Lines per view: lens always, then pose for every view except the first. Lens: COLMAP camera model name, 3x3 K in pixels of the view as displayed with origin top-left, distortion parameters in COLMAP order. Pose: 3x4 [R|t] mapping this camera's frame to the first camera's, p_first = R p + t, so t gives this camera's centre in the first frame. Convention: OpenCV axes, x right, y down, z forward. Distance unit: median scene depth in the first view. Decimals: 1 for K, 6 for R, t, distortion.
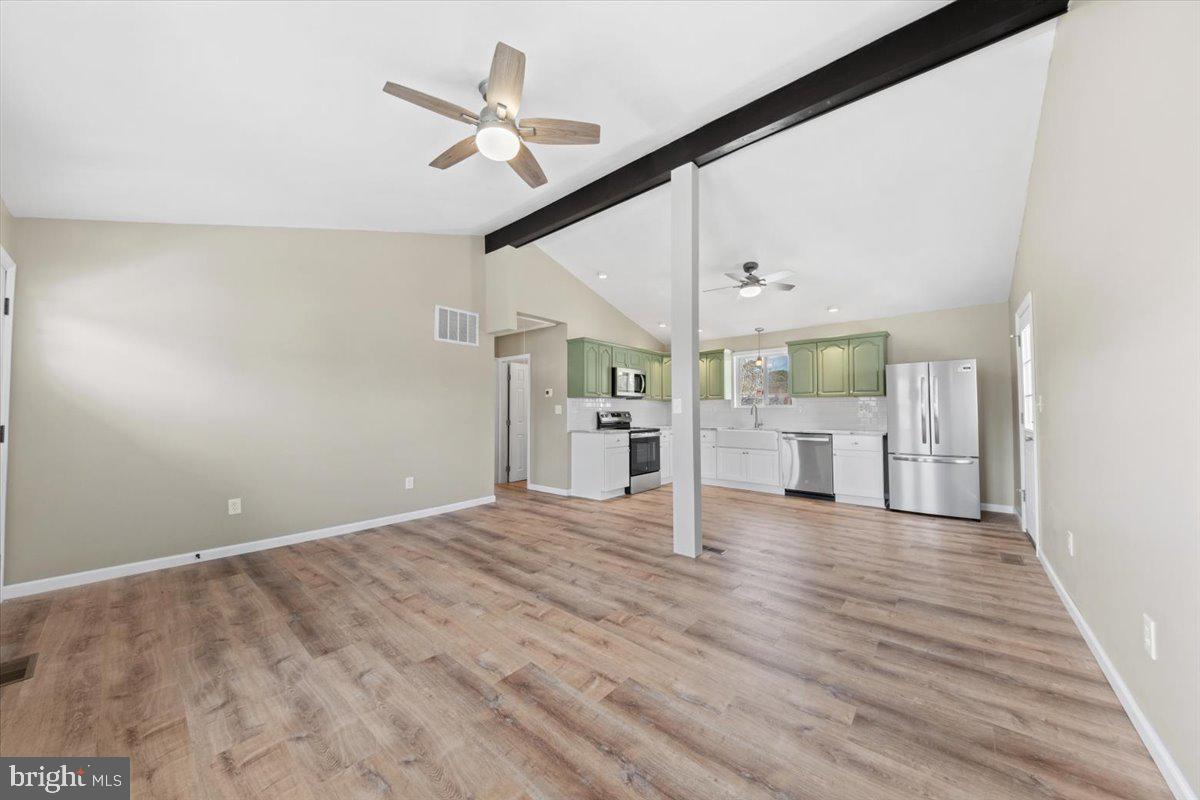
lens RADIAL K [[405.5, 0, 592.5], [0, 405.5, 398.3], [0, 0, 1]] dist [0.026440, -0.015828]
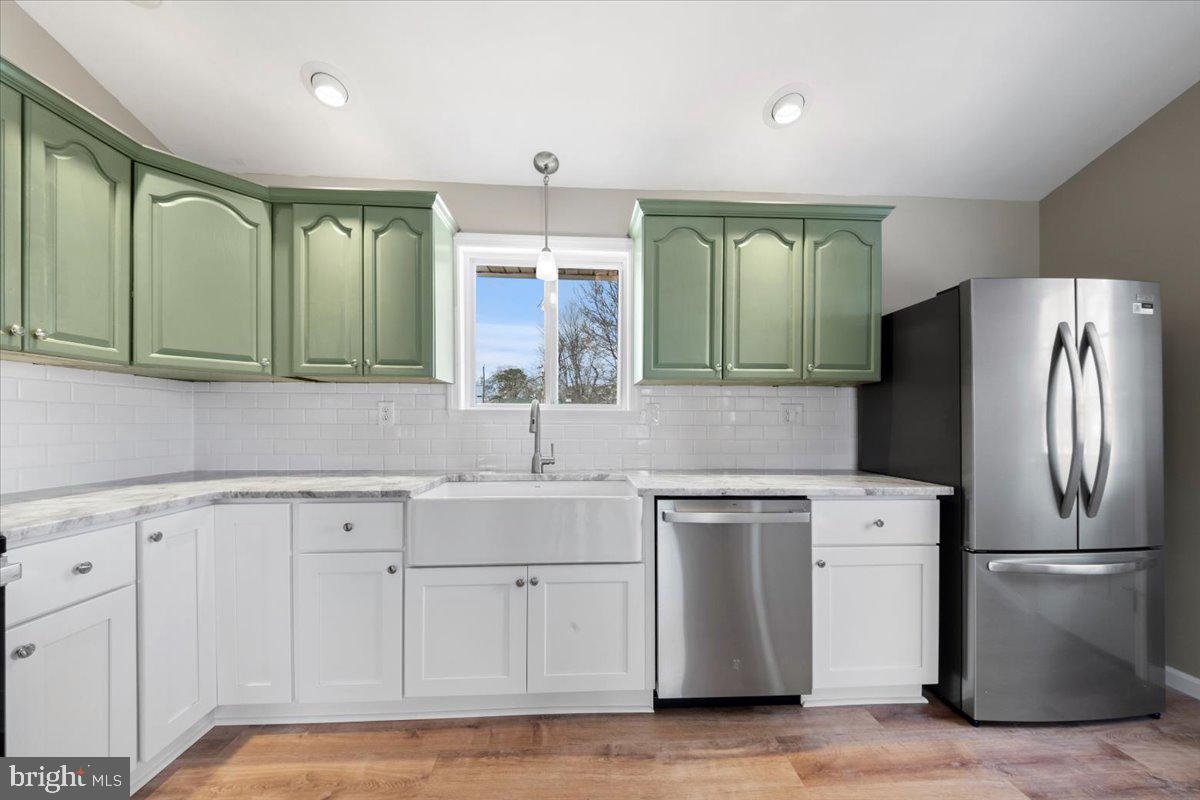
lens RADIAL K [[433.4, 0, 601.5], [0, 433.4, 429.9], [0, 0, 1]] dist [-0.011602, -0.000200]
pose [[0.700860, -0.004442, 0.713285, 0.231056], [-0.028164, 0.999028, 0.033896, 0.028986], [-0.712742, -0.043845, 0.700054, 0.831248]]
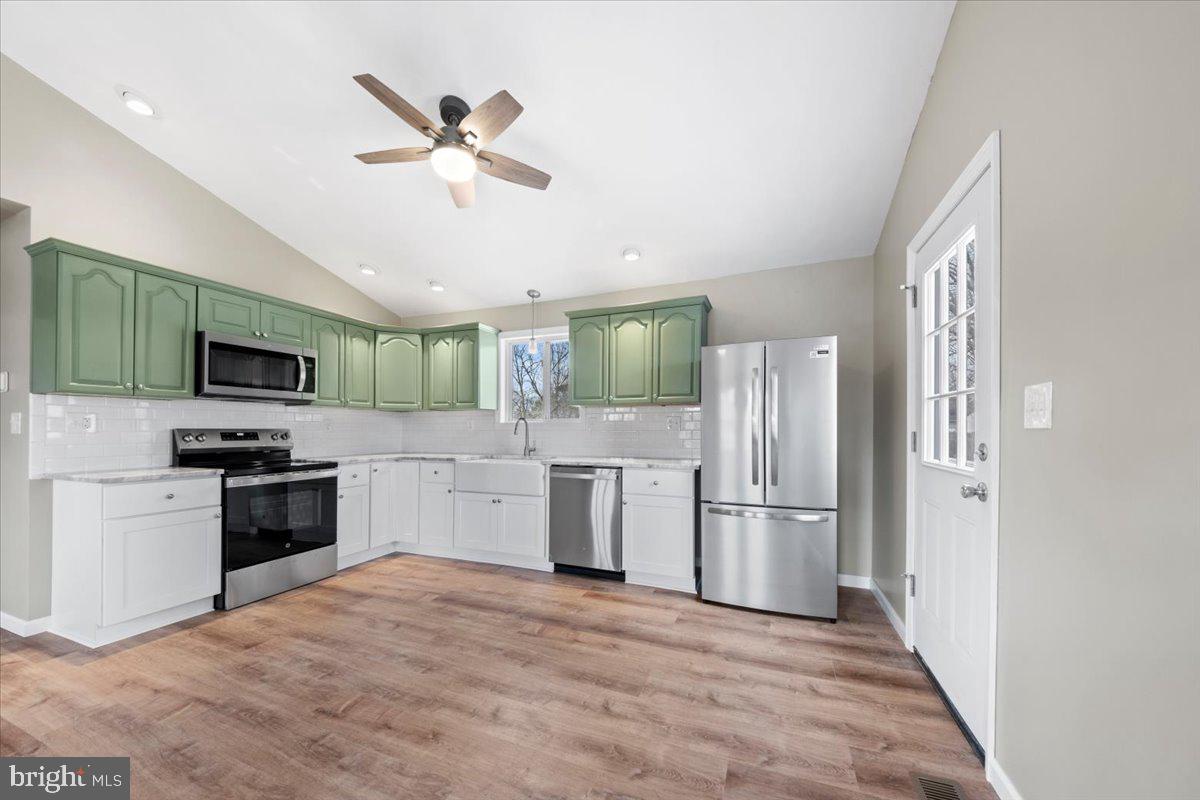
lens RADIAL K [[420.7, 0, 597.6], [0, 420.7, 430.4], [0, 0, 1]] dist [0.000268, -0.009756]
pose [[0.937662, 0.002217, 0.347542, 0.324599], [-0.013703, 0.999438, 0.030595, 0.015499], [-0.347278, -0.033450, 0.937165, 0.428288]]
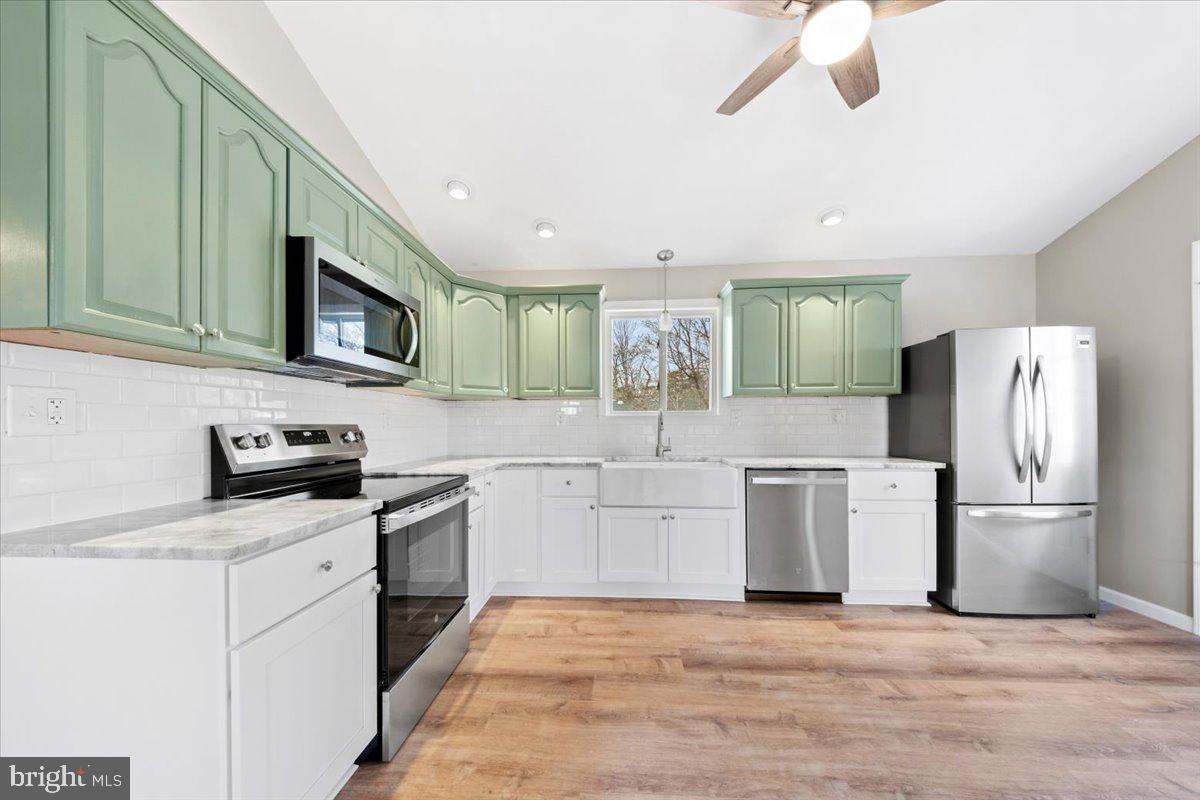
lens RADIAL K [[420.7, 0, 597.6], [0, 420.7, 430.4], [0, 0, 1]] dist [0.000268, -0.009756]
pose [[0.794126, -0.009033, 0.607686, 0.044759], [-0.016290, 0.999214, 0.036140, 0.026519], [-0.607534, -0.038599, 0.793355, 0.735999]]
